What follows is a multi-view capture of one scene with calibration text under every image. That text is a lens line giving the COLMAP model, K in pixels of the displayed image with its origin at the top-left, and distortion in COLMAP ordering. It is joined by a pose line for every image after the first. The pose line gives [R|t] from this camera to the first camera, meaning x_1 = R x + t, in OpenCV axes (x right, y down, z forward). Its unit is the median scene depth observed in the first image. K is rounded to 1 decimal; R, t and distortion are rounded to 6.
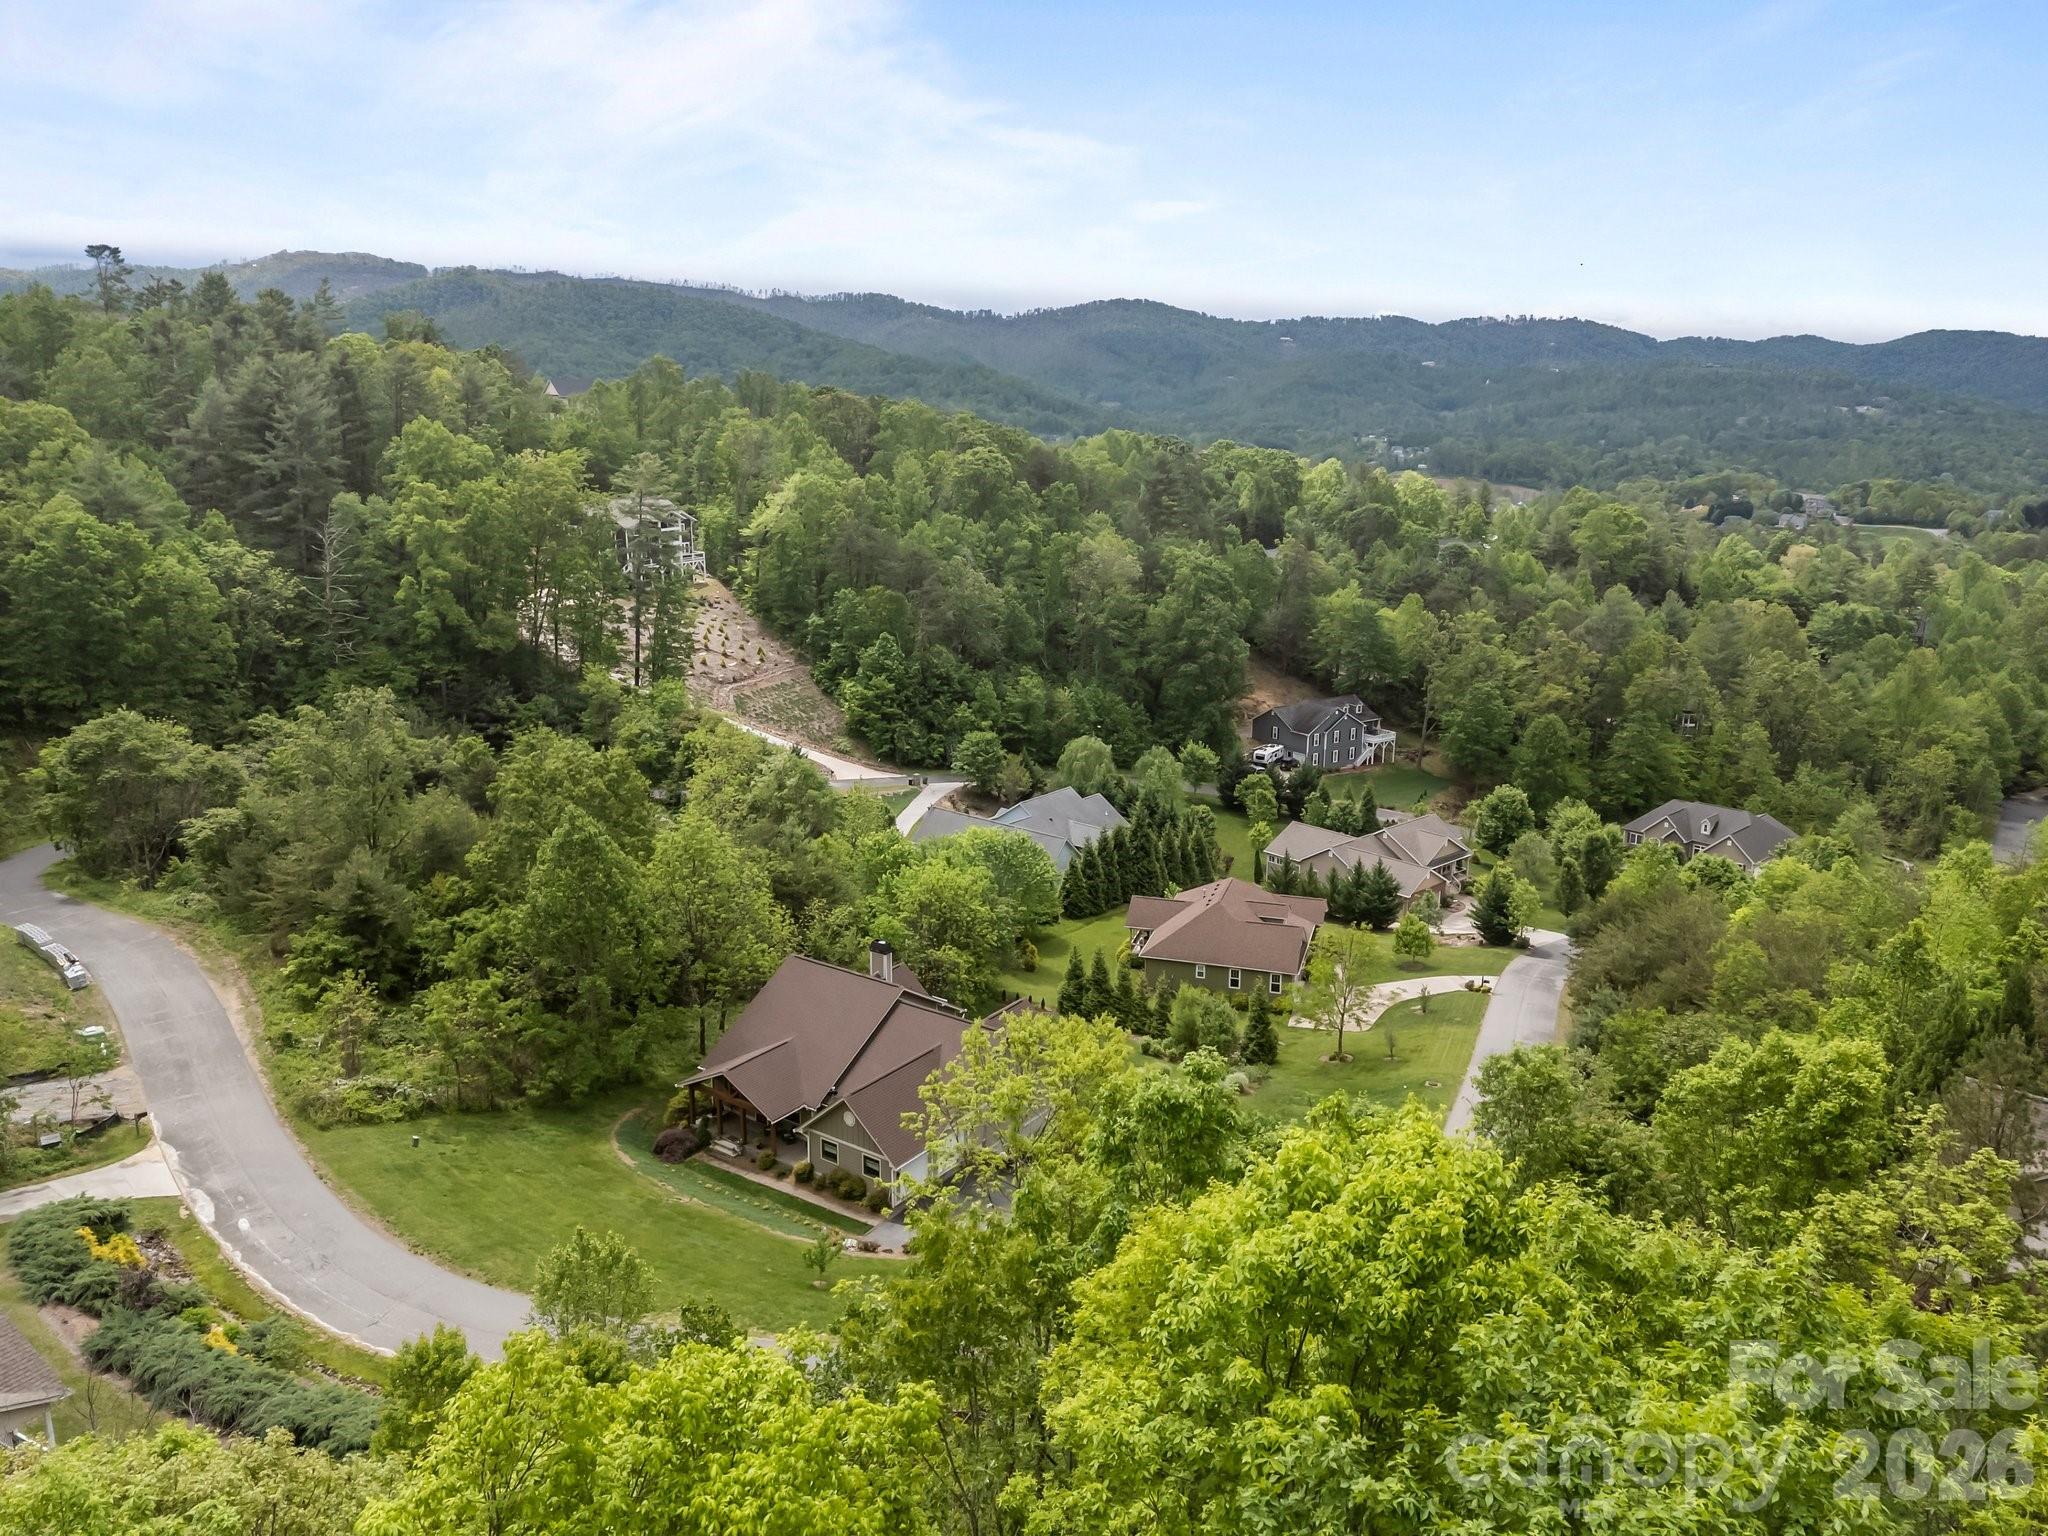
lens RADIAL K [[1497.7, 0, 1036.3], [0, 1497.7, 765.5], [0, 0, 1]] dist [0.066157, -0.056837]
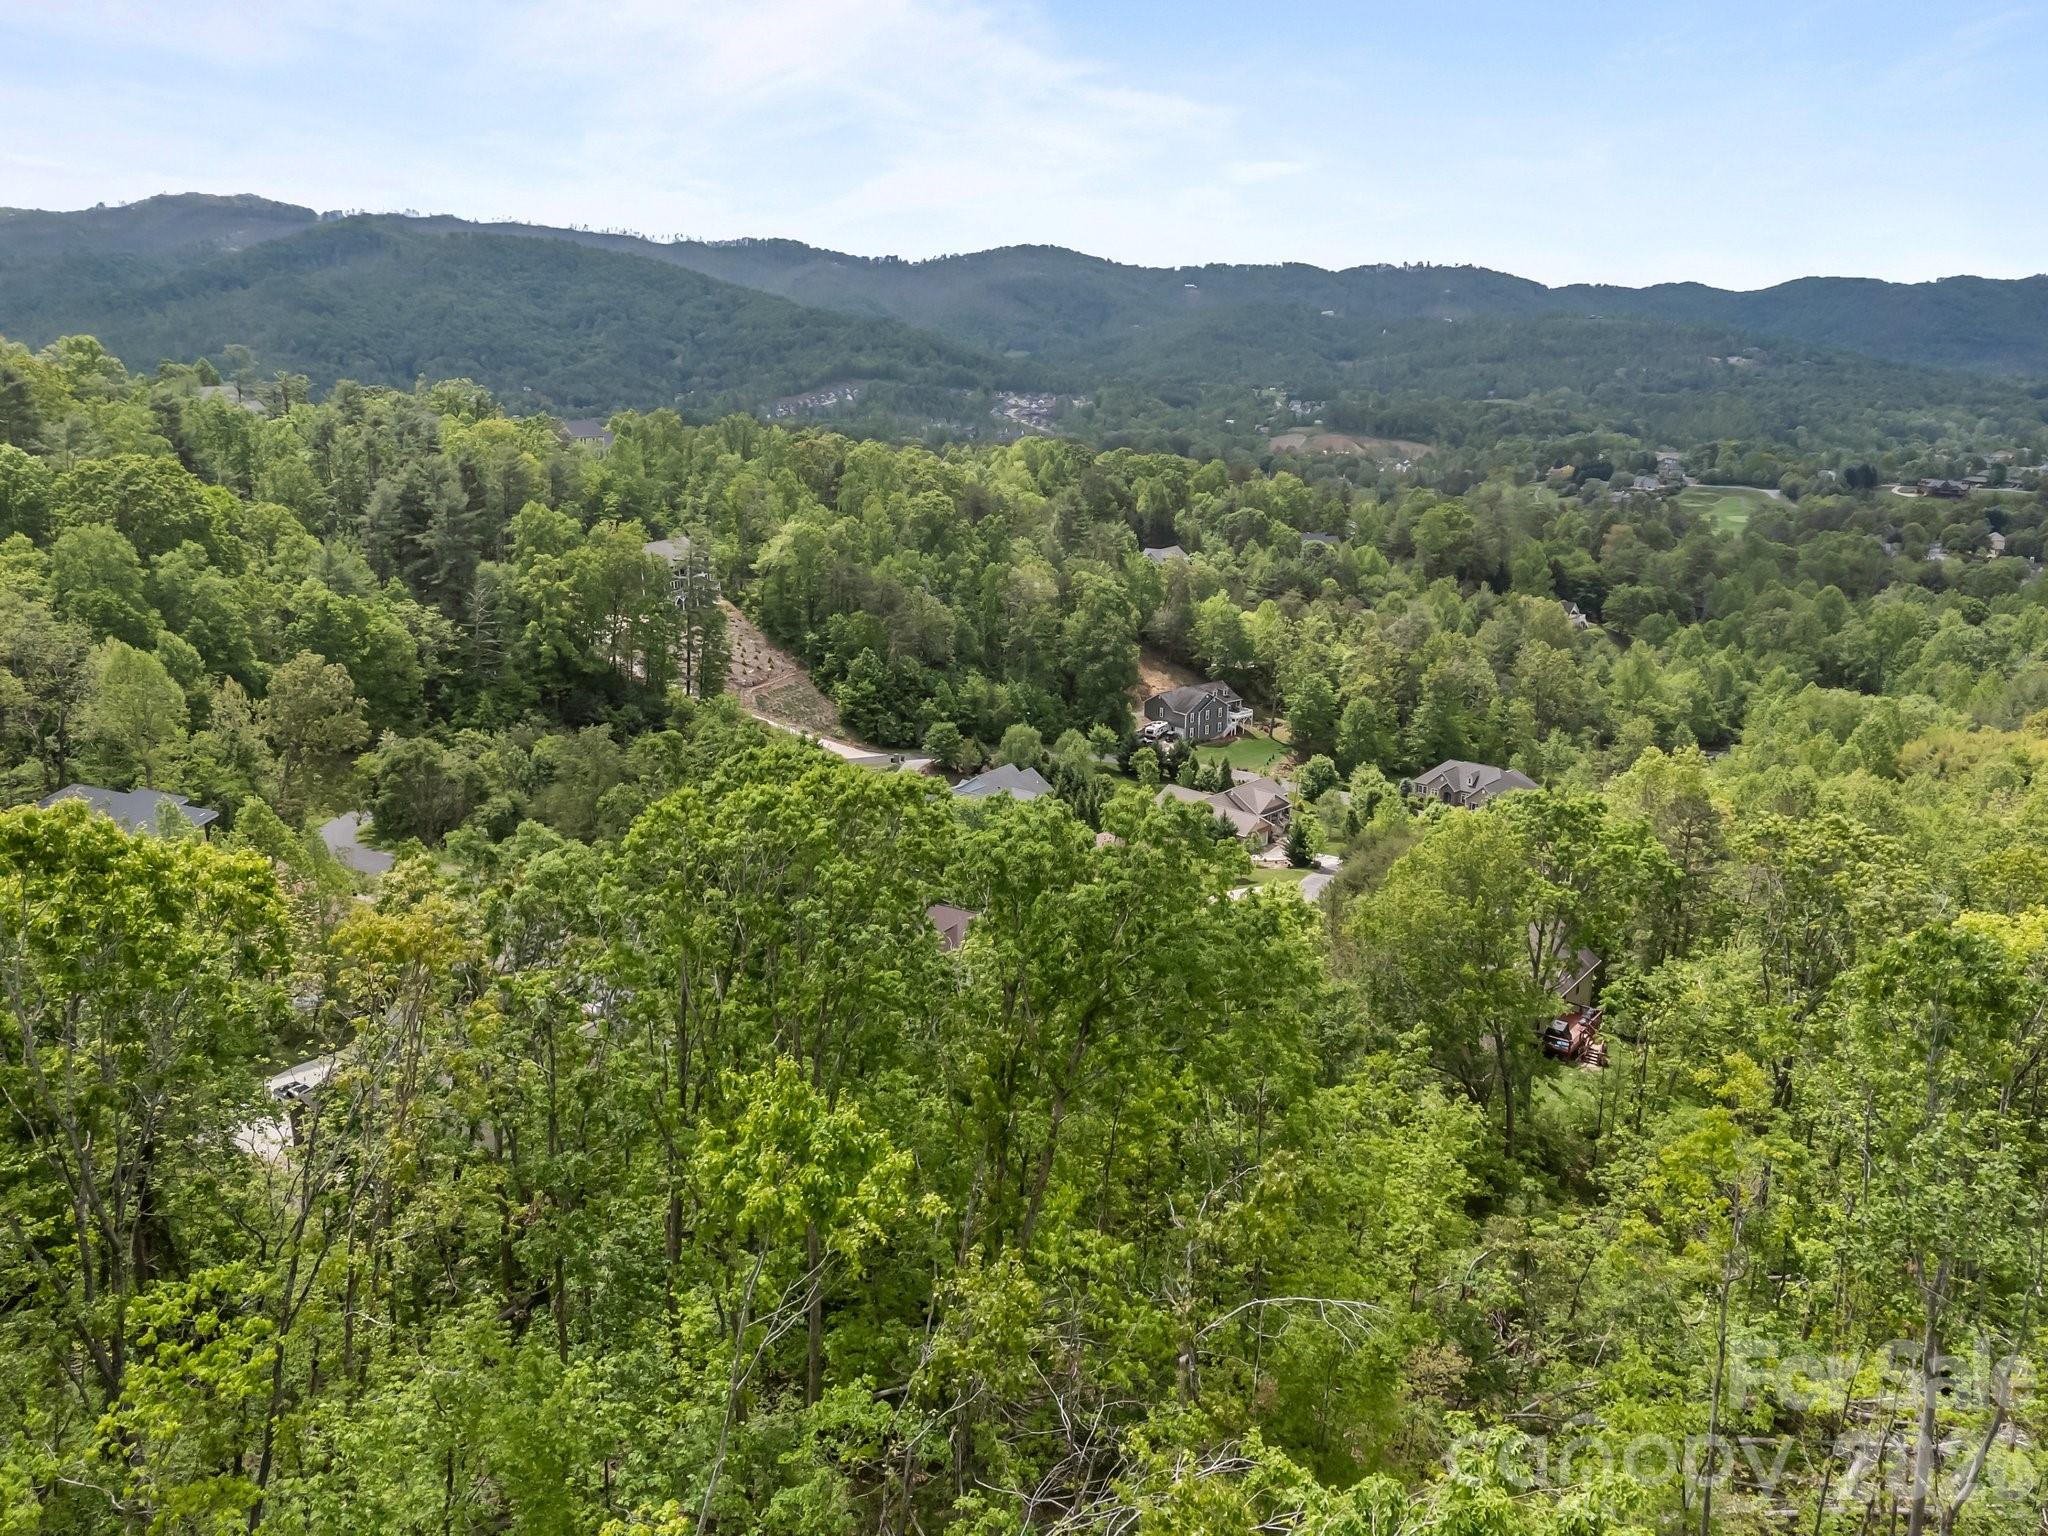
lens RADIAL K [[1497.7, 0, 1017.6], [0, 1497.7, 767.8], [0, 0, 1]] dist [0.066157, -0.056837]
pose [[0.998823, -0.019726, 0.044321, -0.025622], [0.017969, 0.999050, 0.039696, -0.028346], [-0.045062, -0.038853, 0.998228, -0.307536]]
